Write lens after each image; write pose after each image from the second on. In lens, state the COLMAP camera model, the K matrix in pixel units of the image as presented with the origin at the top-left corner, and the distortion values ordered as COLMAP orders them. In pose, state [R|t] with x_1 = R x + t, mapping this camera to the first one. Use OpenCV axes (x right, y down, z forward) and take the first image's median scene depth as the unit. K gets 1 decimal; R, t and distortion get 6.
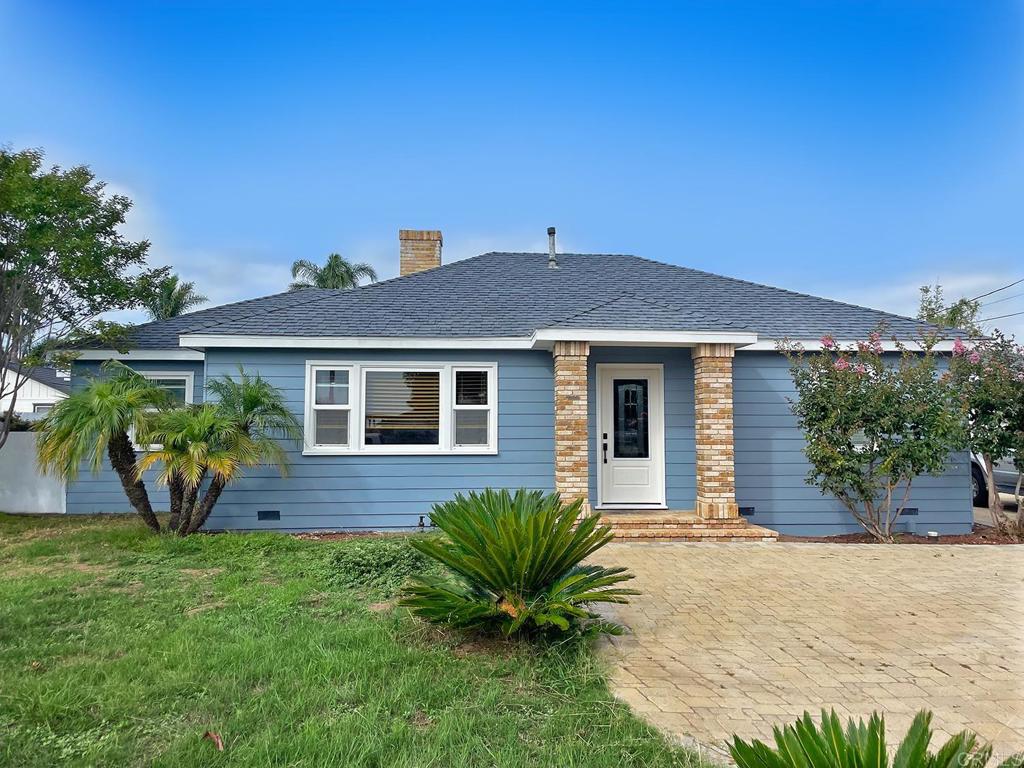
lens RADIAL K [[782.9, 0, 512.5], [0, 782.9, 388.3], [0, 0, 1]] dist [0.065550, 0.001952]
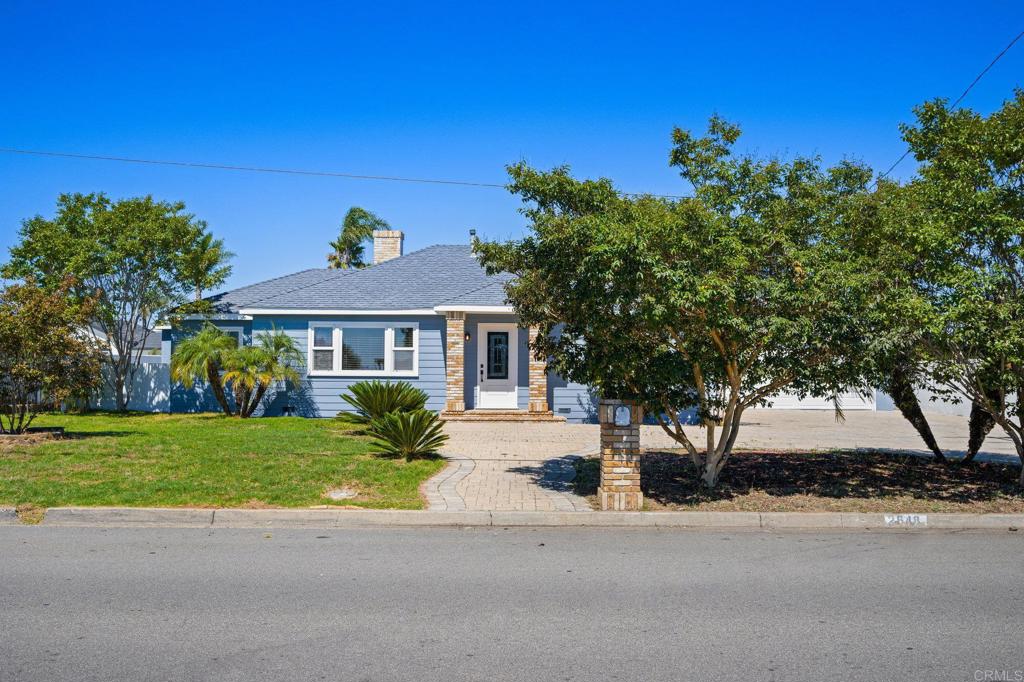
lens RADIAL K [[885.2, 0, 511.8], [0, 885.2, 337.3], [0, 0, 1]] dist [-0.006952, -0.001414]
pose [[0.998691, 0.003080, -0.051054, 0.283966], [-0.002553, 0.999943, 0.010390, -0.021121], [0.051083, -0.010246, 0.998642, -0.926779]]
